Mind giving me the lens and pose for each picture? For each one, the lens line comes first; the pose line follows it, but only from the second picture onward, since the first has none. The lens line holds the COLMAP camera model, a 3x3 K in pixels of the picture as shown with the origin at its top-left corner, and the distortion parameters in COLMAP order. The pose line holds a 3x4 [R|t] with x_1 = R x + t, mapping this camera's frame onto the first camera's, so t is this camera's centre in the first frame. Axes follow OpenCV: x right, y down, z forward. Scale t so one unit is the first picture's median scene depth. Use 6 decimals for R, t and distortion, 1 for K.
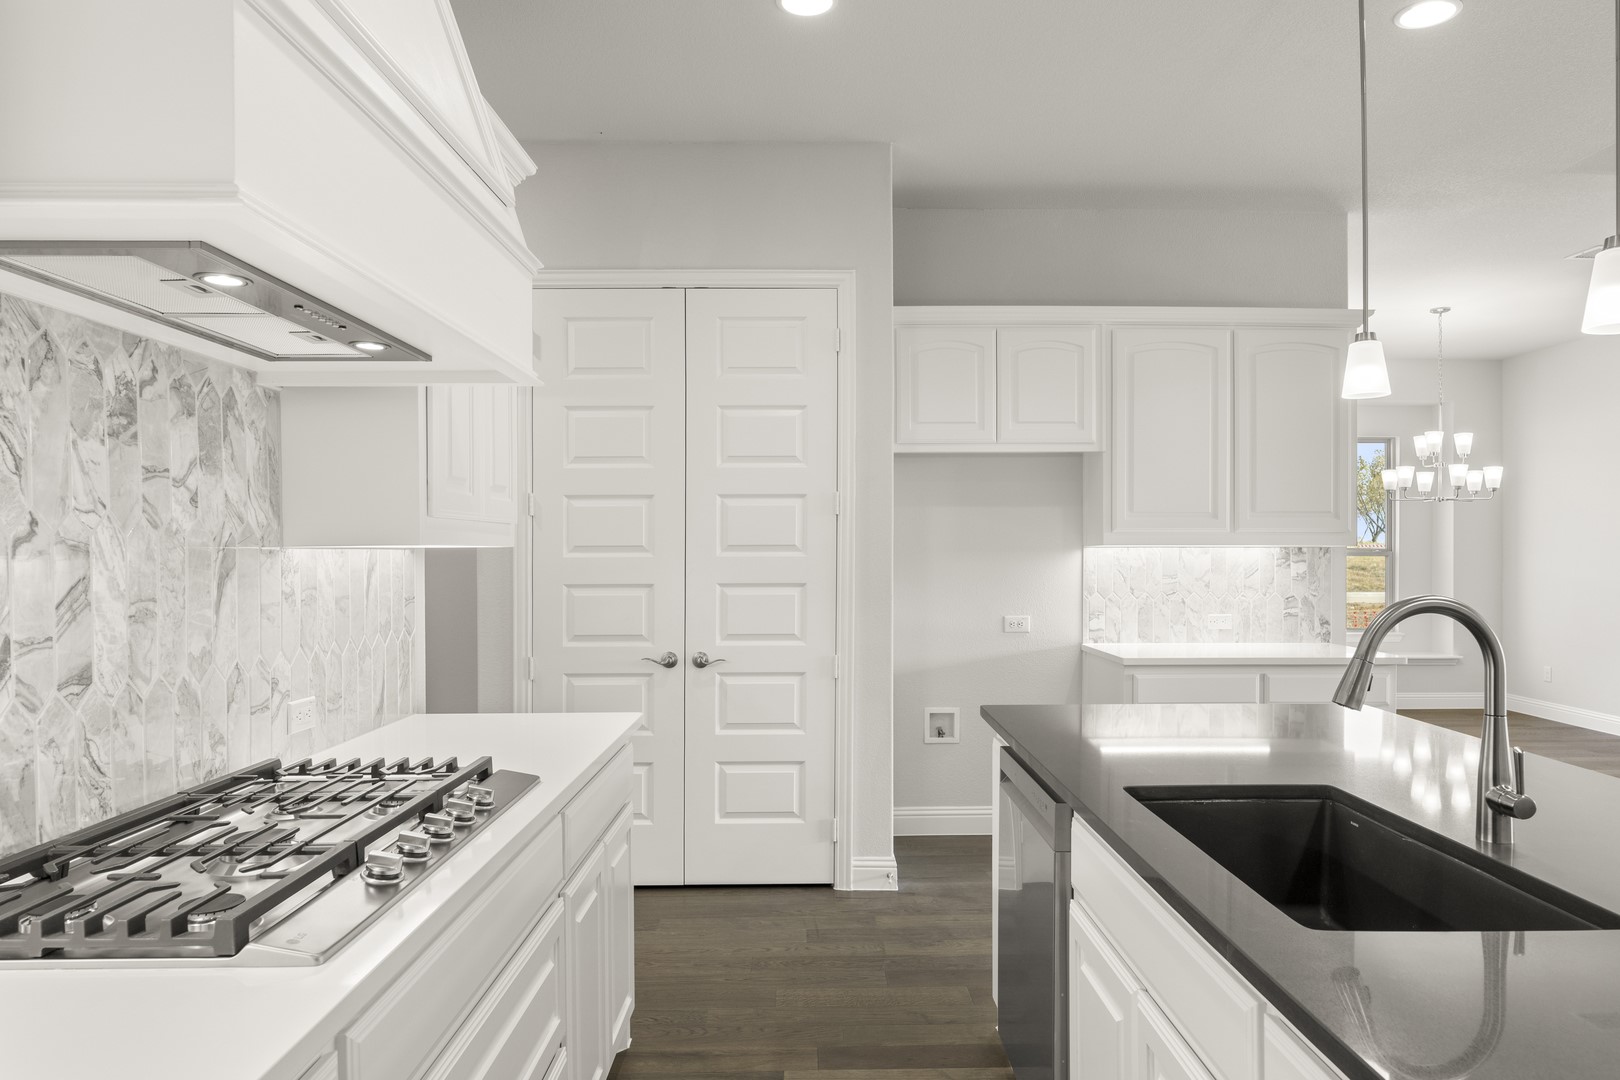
lens RADIAL K [[1016.1, 0, 838.6], [0, 1016.1, 545.4], [0, 0, 1]] dist [-0.000753, -0.000004]
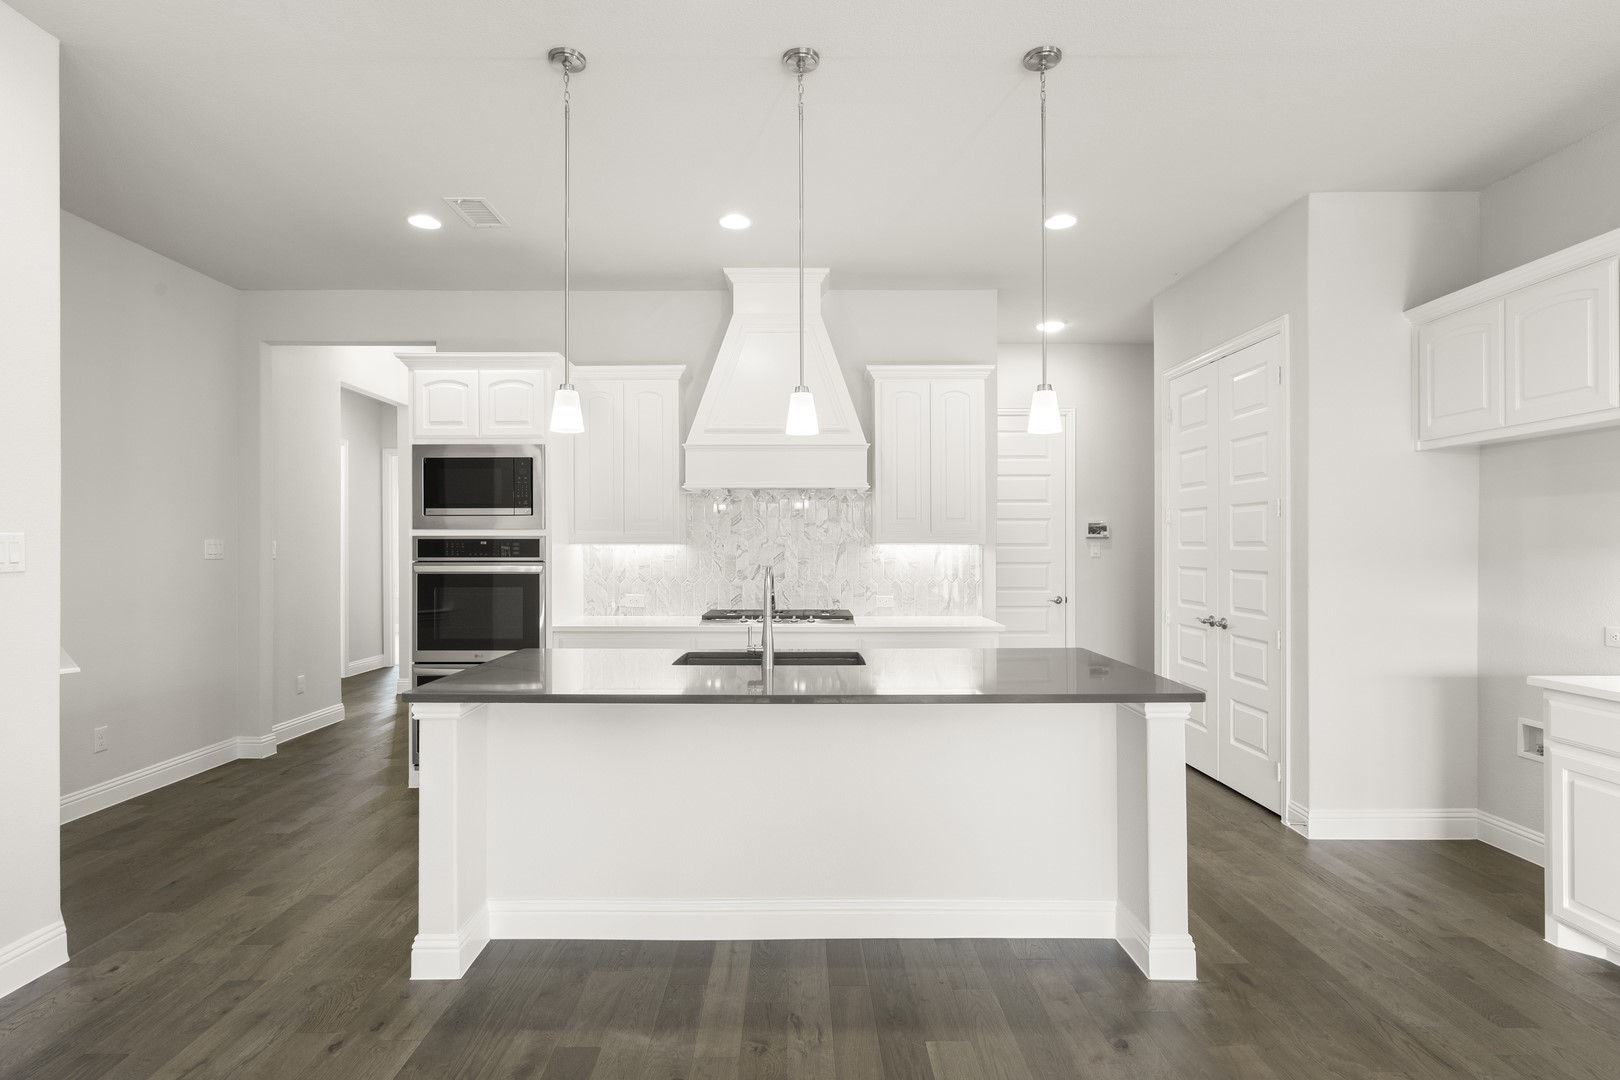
lens RADIAL K [[814.3, 0, 803.0], [0, 814.3, 544.4], [0, 0, 1]] dist [-0.000539, -0.000706]
pose [[-0.017866, -0.003213, -0.999835, 0.882451], [0.003534, 0.999988, -0.003277, 0.004135], [0.999834, -0.003592, -0.017855, 0.390481]]
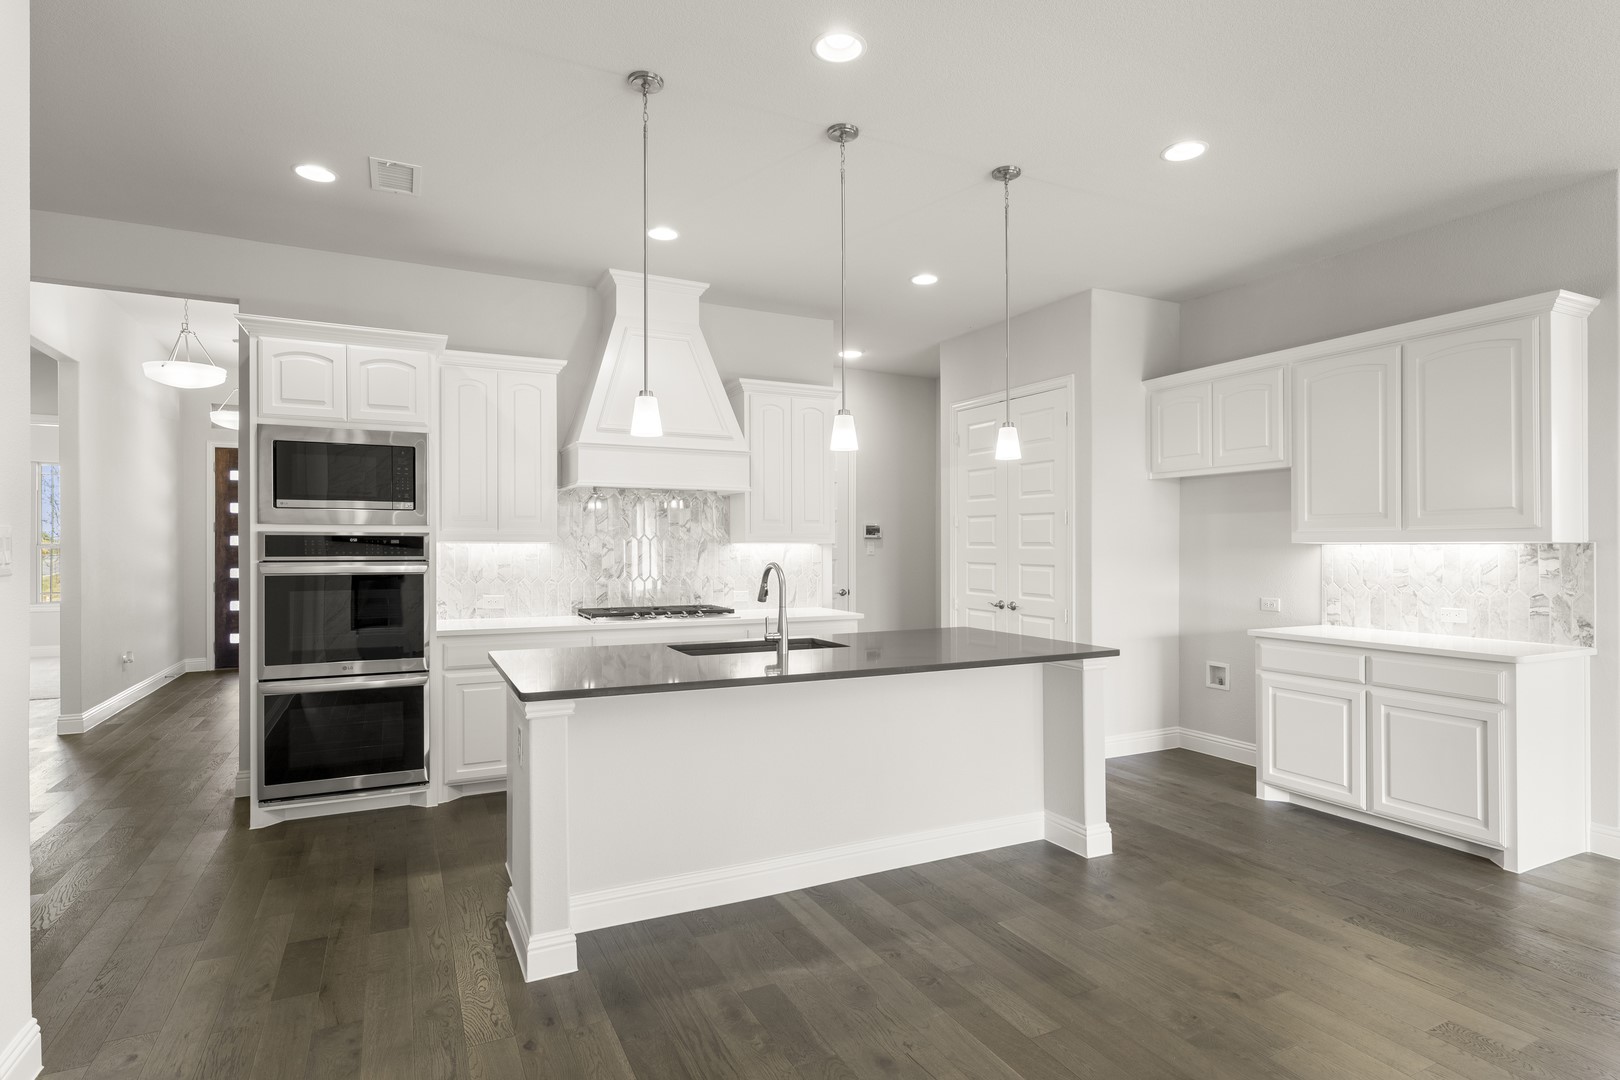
lens RADIAL K [[831.8, 0, 810.0], [0, 831.8, 540.0], [0, 0, 1]] dist [0.000255, -0.000578]
pose [[0.429664, -0.005296, -0.902973, 0.921997], [0.000318, 0.999984, -0.005714, 0.002877], [0.902989, 0.002168, 0.429659, 0.039663]]
